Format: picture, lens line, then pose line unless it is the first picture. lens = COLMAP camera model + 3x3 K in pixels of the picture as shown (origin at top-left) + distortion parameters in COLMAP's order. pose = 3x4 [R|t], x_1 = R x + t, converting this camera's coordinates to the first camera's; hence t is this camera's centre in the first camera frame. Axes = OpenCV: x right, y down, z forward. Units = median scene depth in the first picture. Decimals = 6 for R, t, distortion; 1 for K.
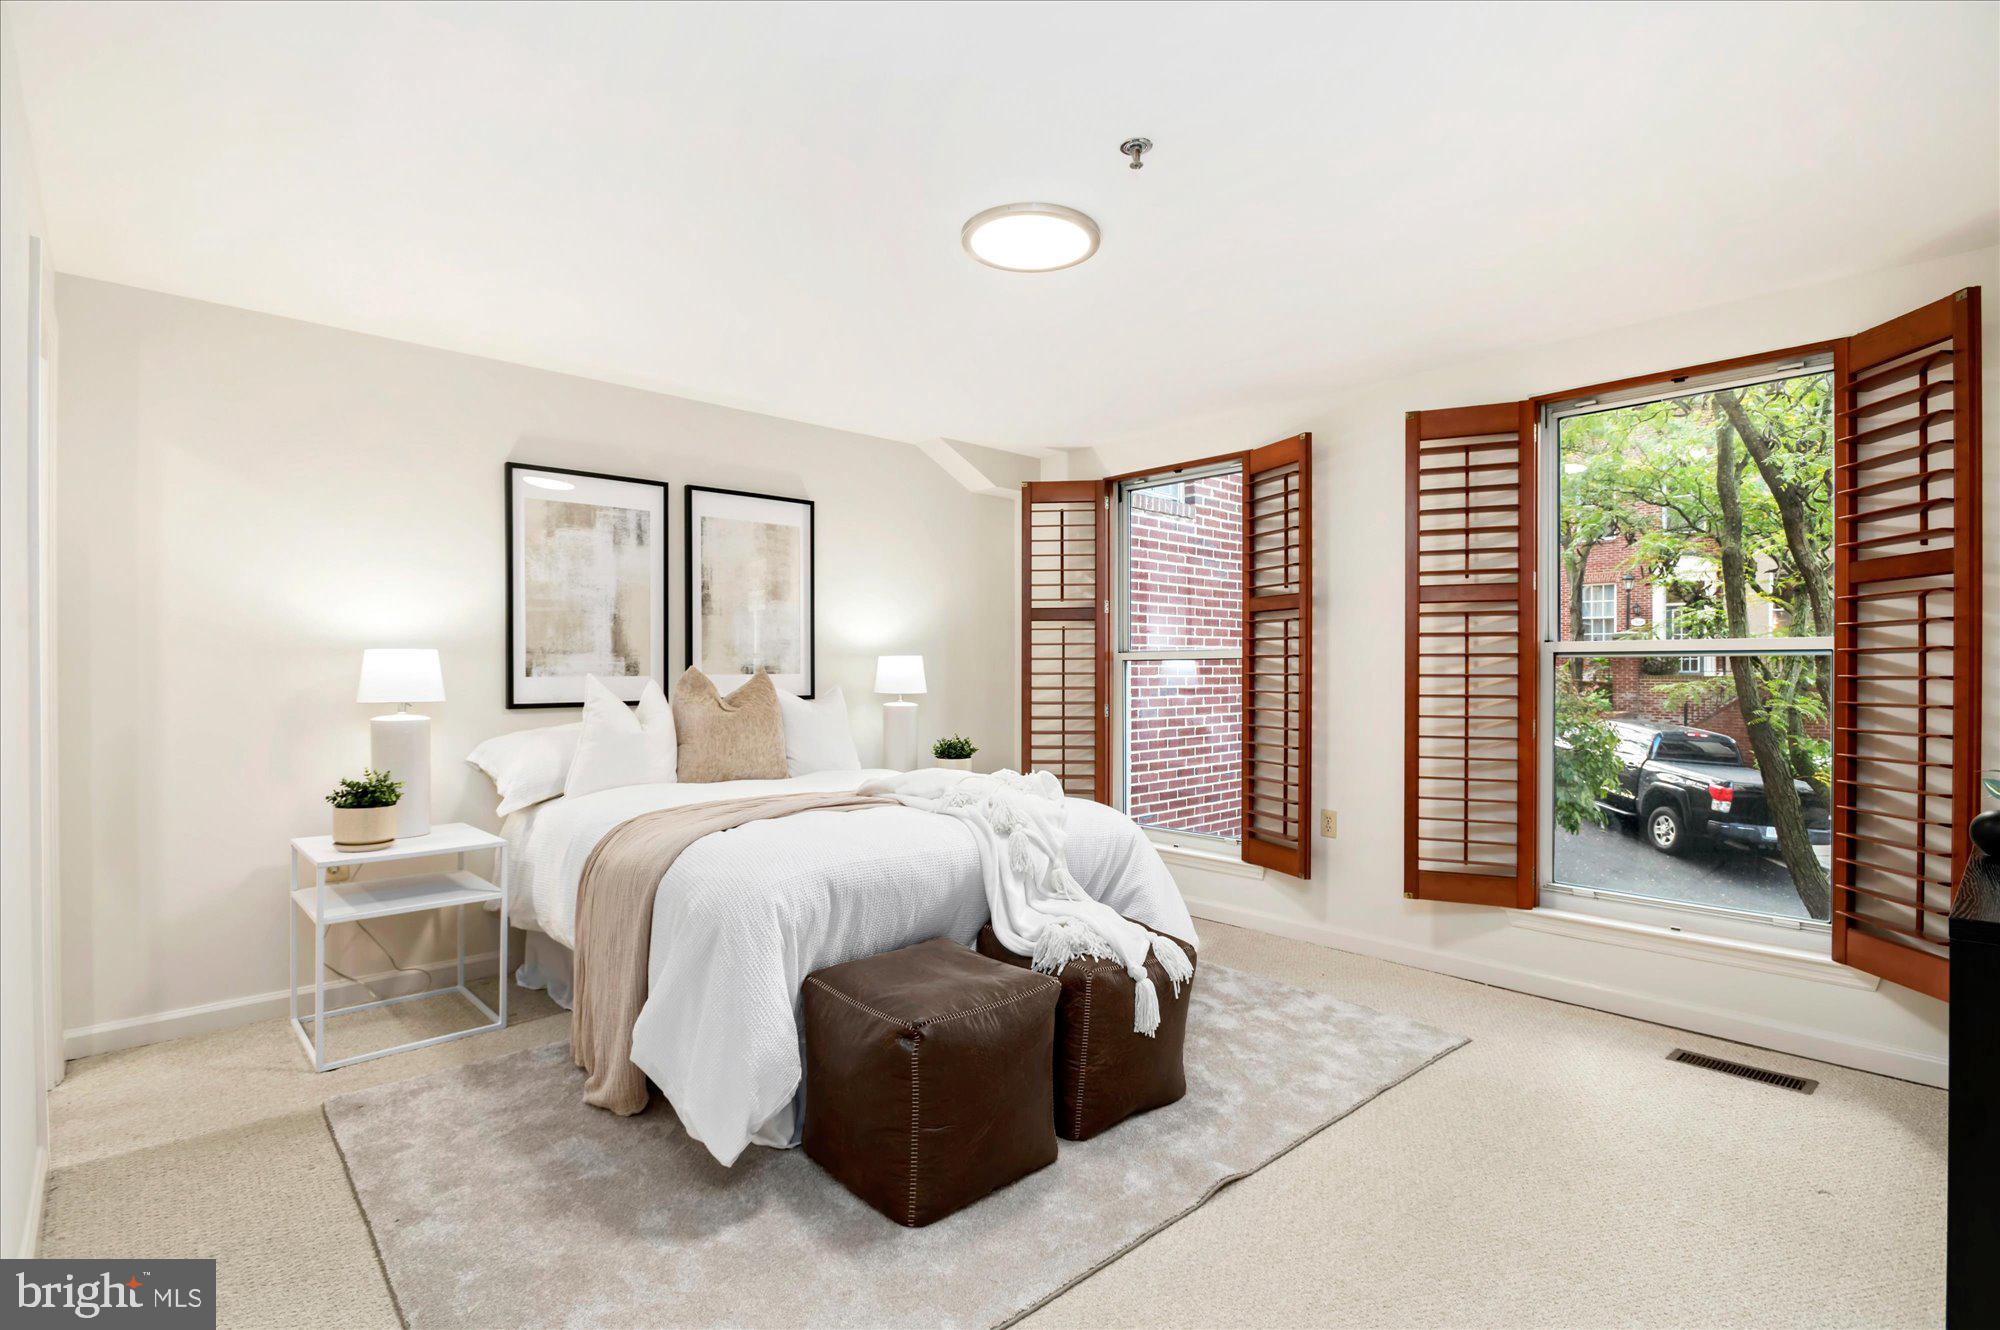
lens RADIAL K [[976.1, 0, 1000.0], [0, 976.1, 665.0], [0, 0, 1]] dist [0.000062, 0.001285]
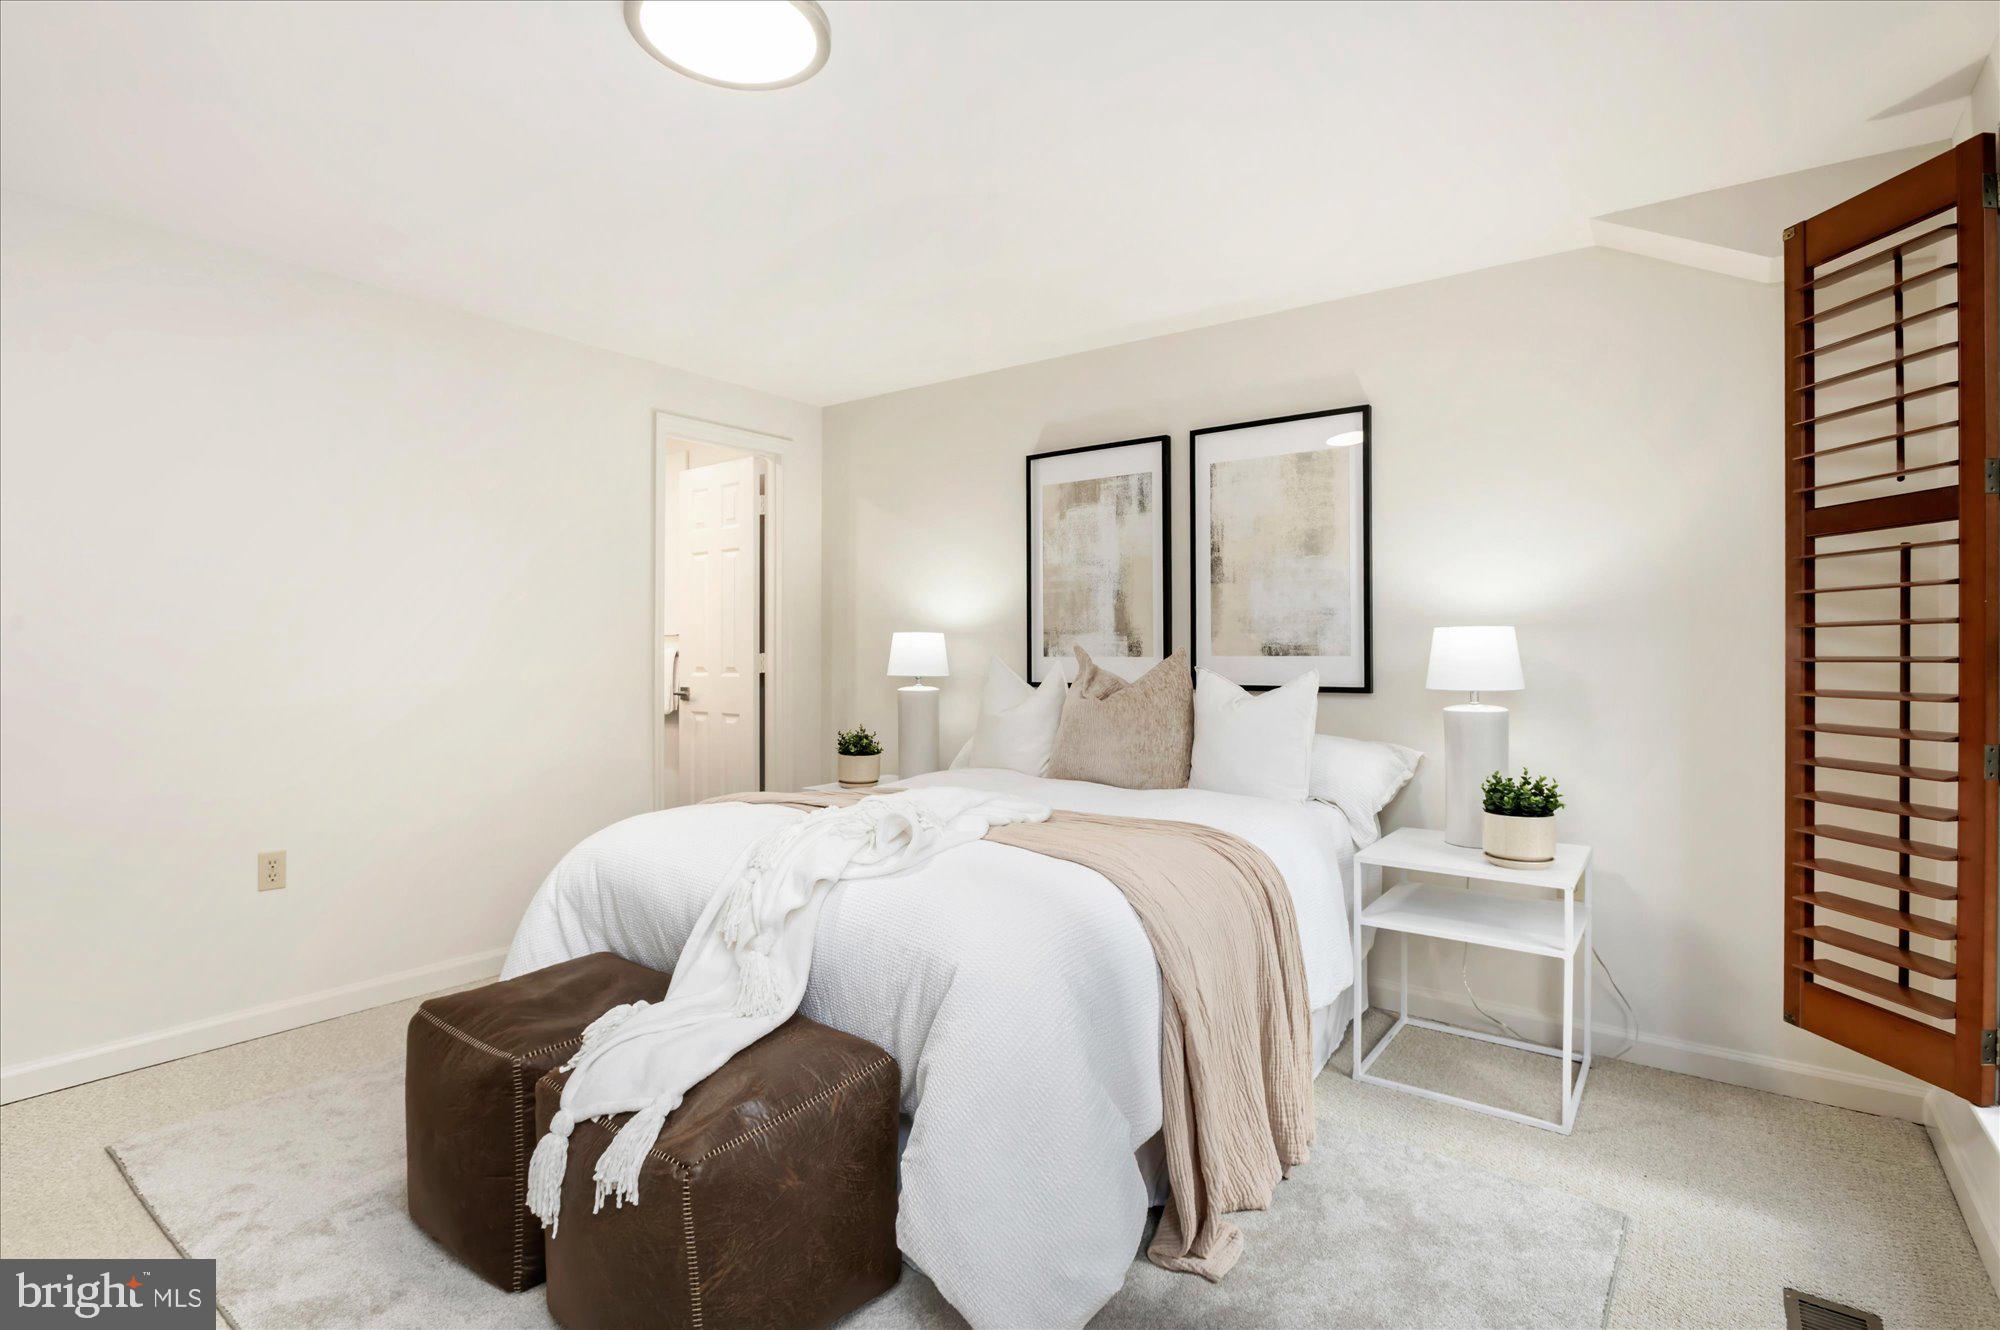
lens RADIAL K [[976.1, 0, 1000.0], [0, 976.1, 665.0], [0, 0, 1]] dist [0.000062, 0.001285]
pose [[0.182923, 0.011739, -0.983057, 0.497747], [0.000204, 0.999928, 0.011978, 0.008103], [0.983127, -0.002392, 0.182908, 0.705005]]
